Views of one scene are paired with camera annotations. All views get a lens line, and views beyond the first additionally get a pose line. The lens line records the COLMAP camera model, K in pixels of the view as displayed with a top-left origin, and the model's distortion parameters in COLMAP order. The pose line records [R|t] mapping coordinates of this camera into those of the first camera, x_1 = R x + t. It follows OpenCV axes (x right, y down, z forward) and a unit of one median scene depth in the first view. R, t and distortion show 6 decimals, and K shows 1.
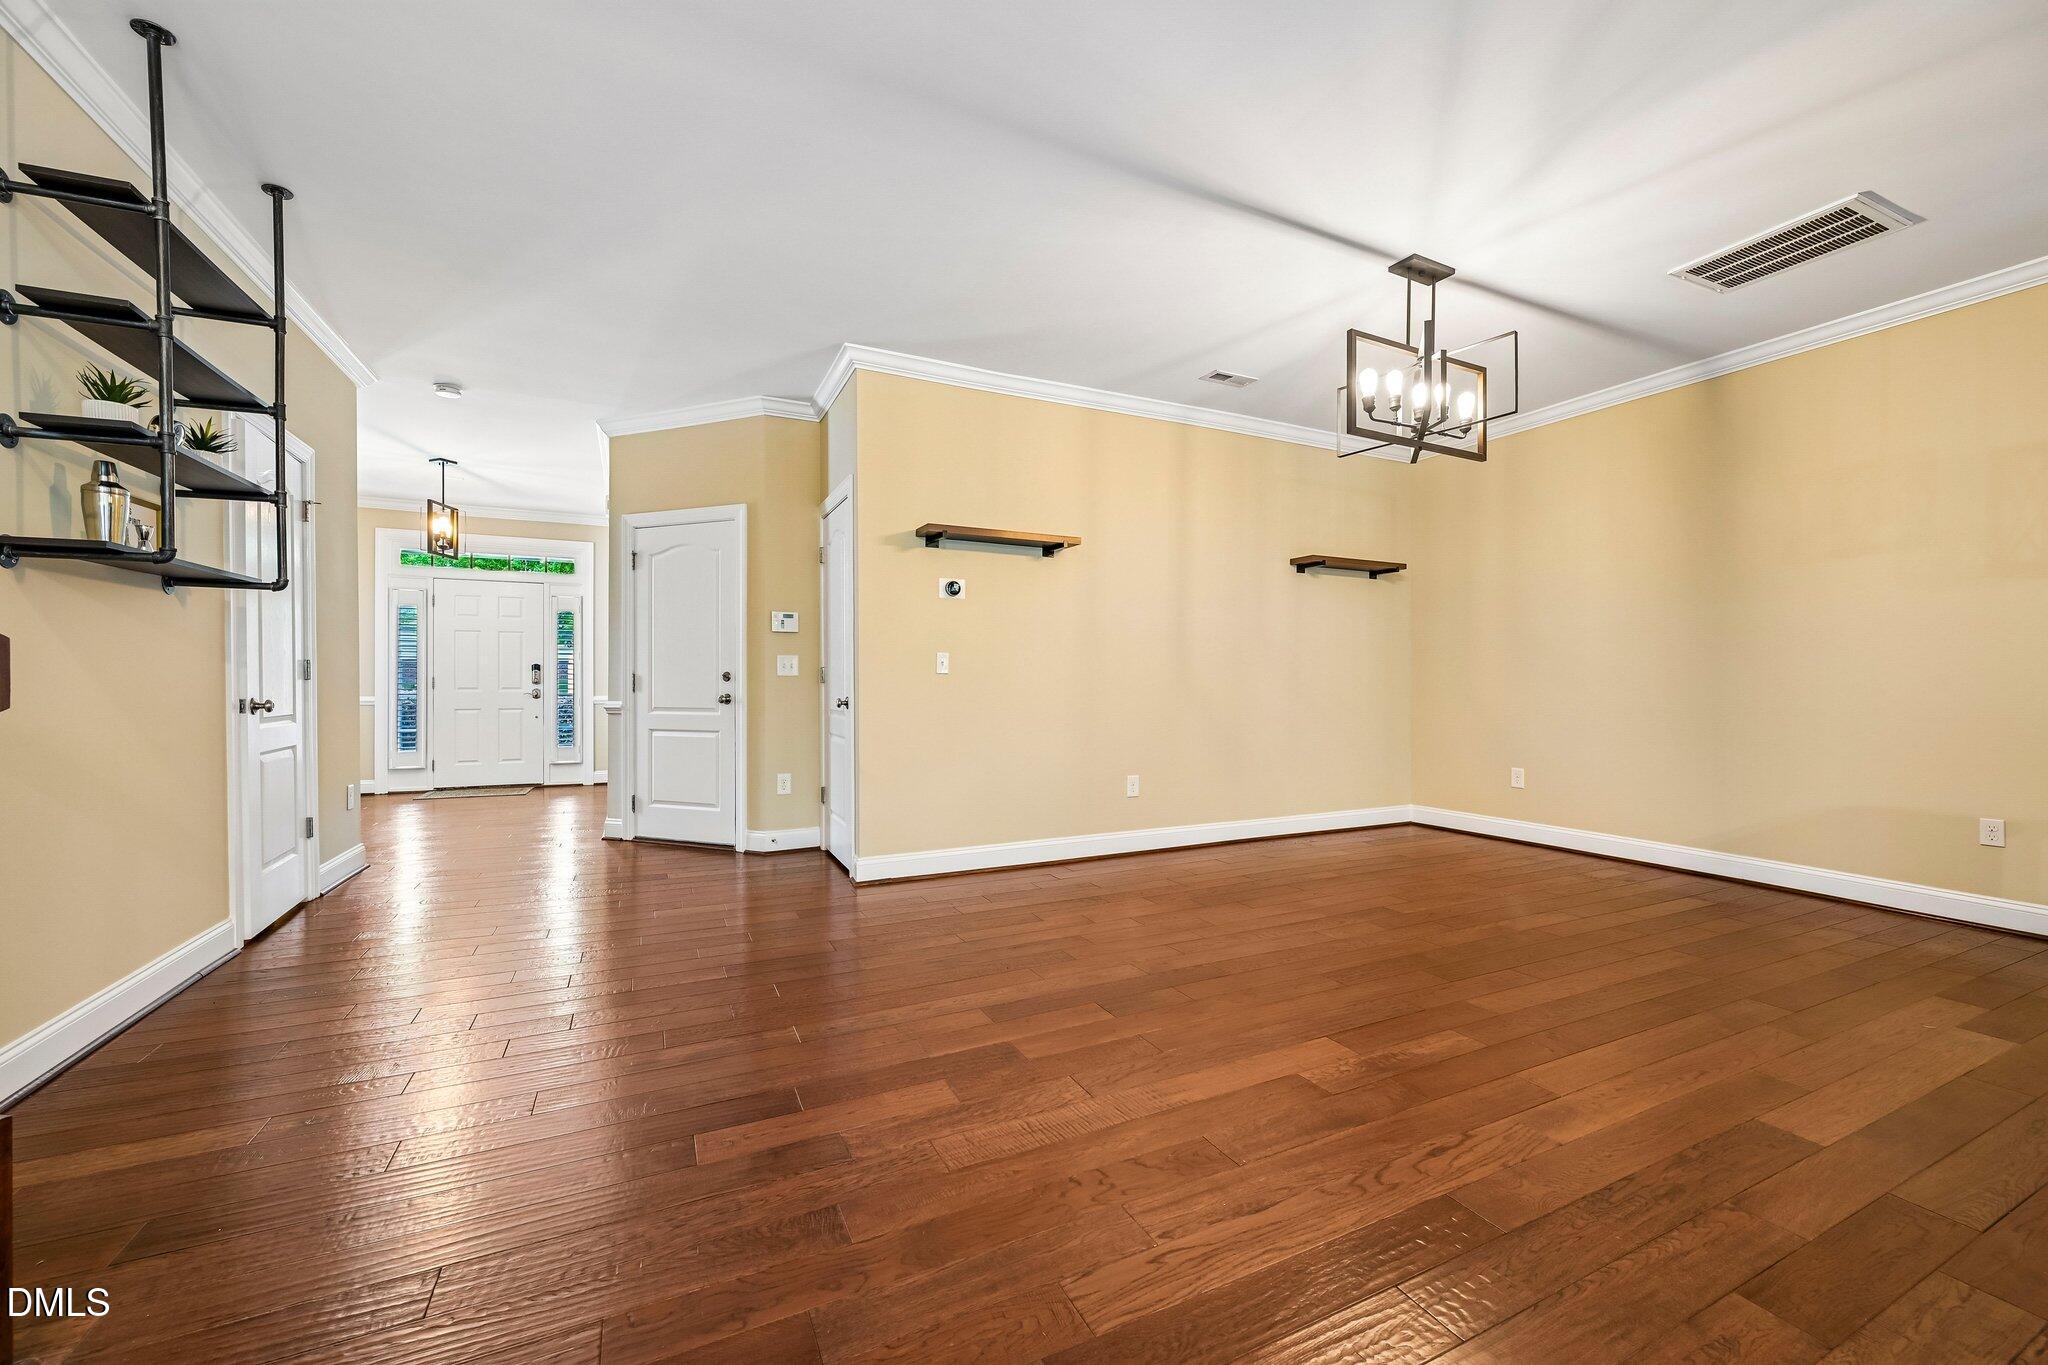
lens RADIAL K [[800.7, 0, 1024.3], [0, 800.7, 686.6], [0, 0, 1]] dist [-0.001593, -0.000273]
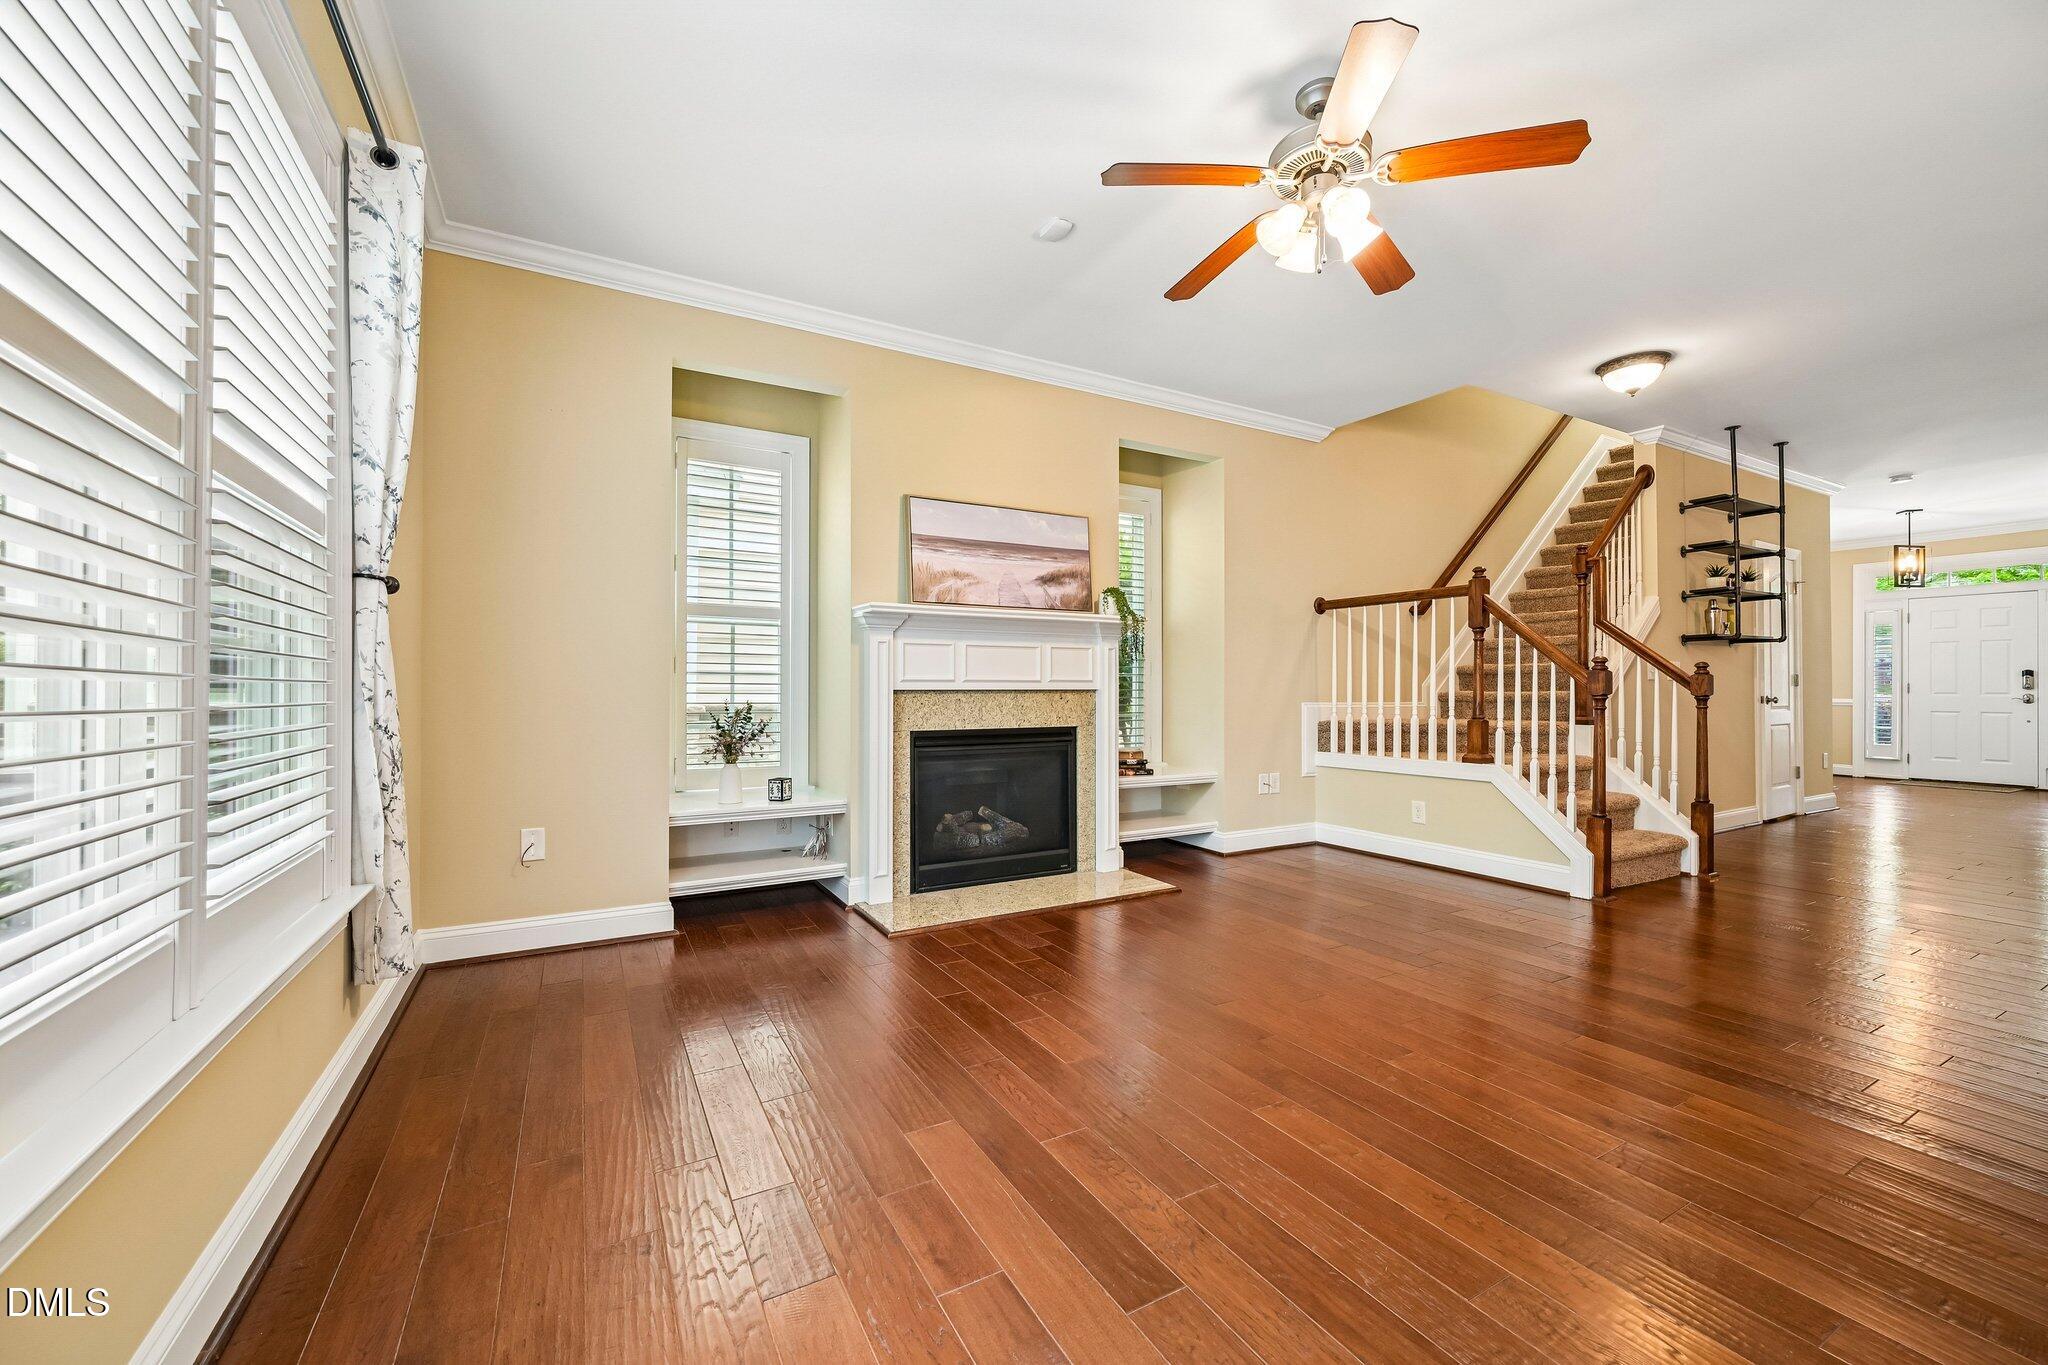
lens RADIAL K [[800.7, 0, 1024.3], [0, 800.7, 686.6], [0, 0, 1]] dist [-0.001593, -0.000273]
pose [[0.070269, -0.003092, -0.997523, 0.687038], [-0.004436, 0.999984, -0.003412, 0.005439], [0.997518, 0.004665, 0.070254, -0.761845]]
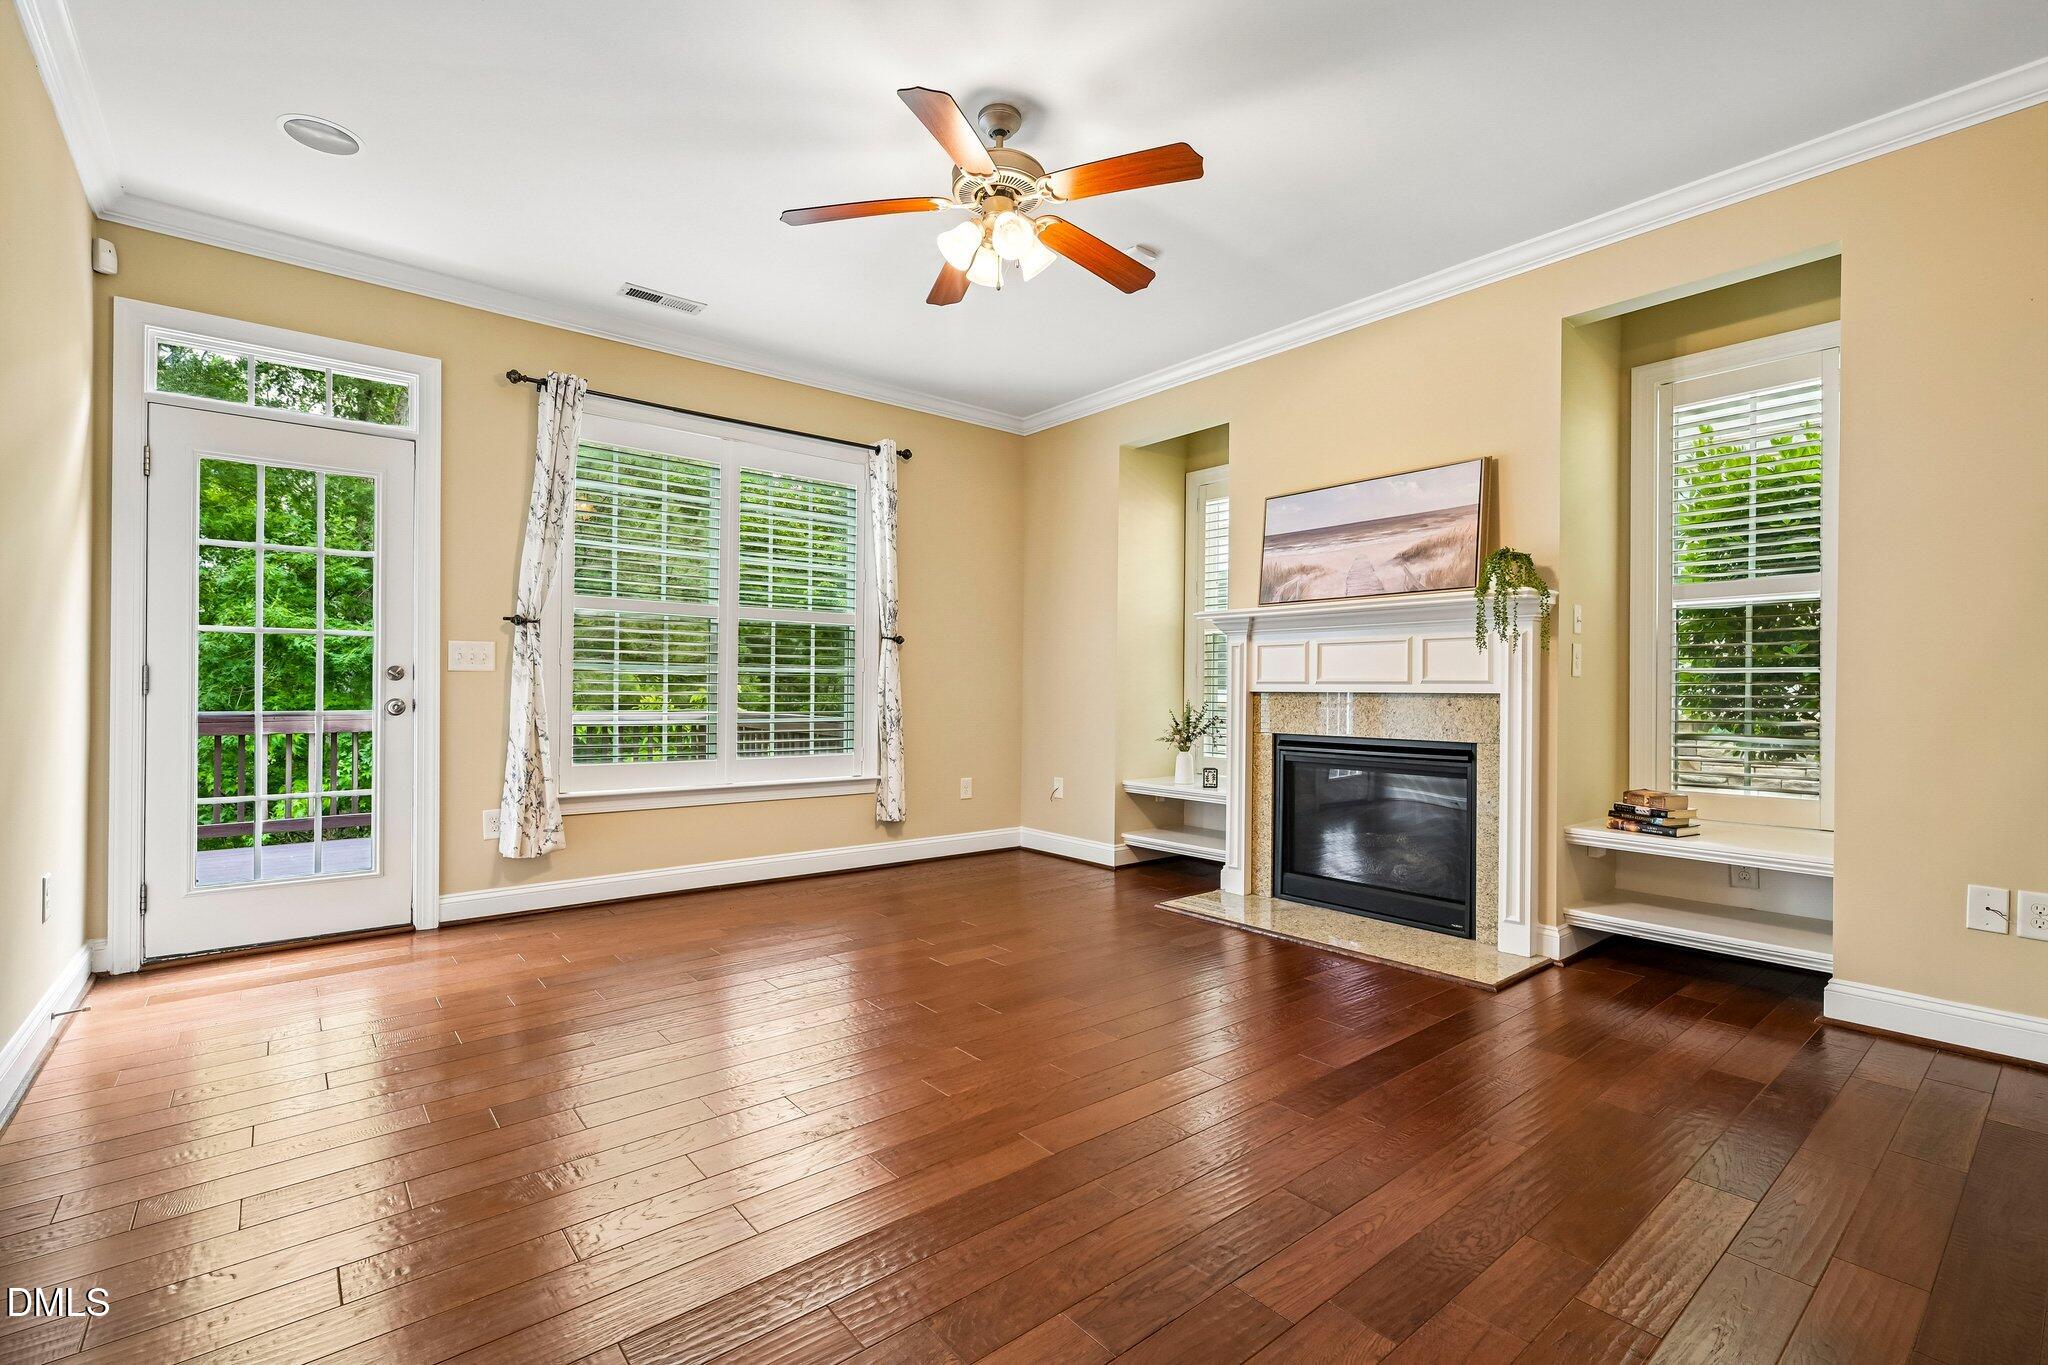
lens RADIAL K [[893.9, 0, 1024.0], [0, 893.9, 682.5], [0, 0, 1]] dist [-0.026179, 0.000051]
pose [[-0.968067, -0.007157, -0.250588, 0.272682], [-0.007048, 0.999974, -0.001330, -0.001303], [0.250591, 0.000478, -0.968093, 0.128391]]
